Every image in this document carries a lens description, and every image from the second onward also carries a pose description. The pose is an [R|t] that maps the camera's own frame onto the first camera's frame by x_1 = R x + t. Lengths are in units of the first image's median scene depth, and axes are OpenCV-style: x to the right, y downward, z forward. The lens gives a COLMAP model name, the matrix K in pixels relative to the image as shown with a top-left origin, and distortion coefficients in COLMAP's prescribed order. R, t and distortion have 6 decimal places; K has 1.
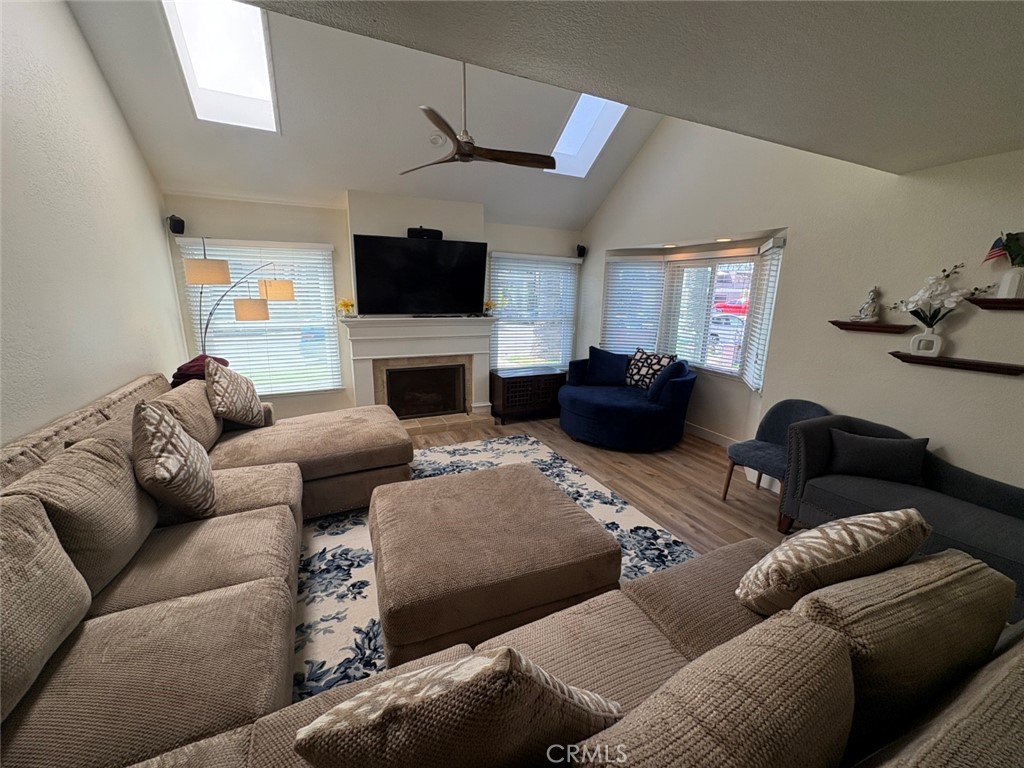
lens RADIAL K [[407.1, 0, 512.0], [0, 407.1, 384.0], [0, 0, 1]] dist [-0.002468, -0.000473]
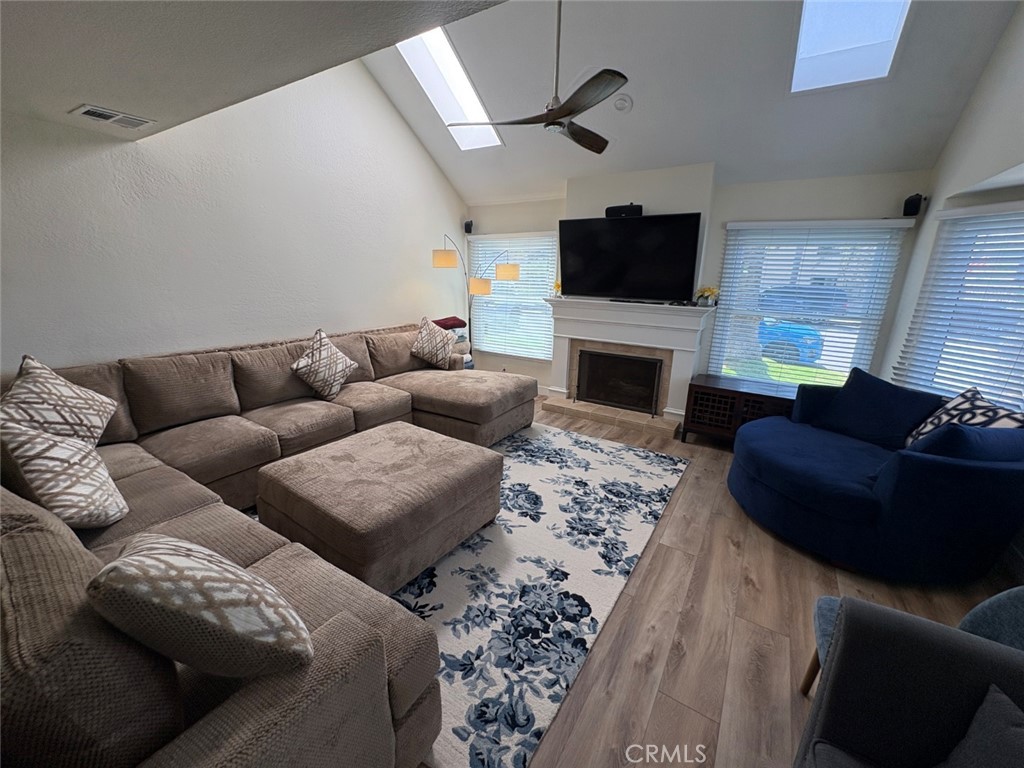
lens RADIAL K [[407.1, 0, 512.0], [0, 407.1, 384.0], [0, 0, 1]] dist [-0.002468, -0.000473]
pose [[0.539347, 0.220207, -0.812781, 0.504628], [-0.197181, 0.971395, 0.132335, -0.059820], [0.818672, 0.088890, 0.567340, 0.307567]]
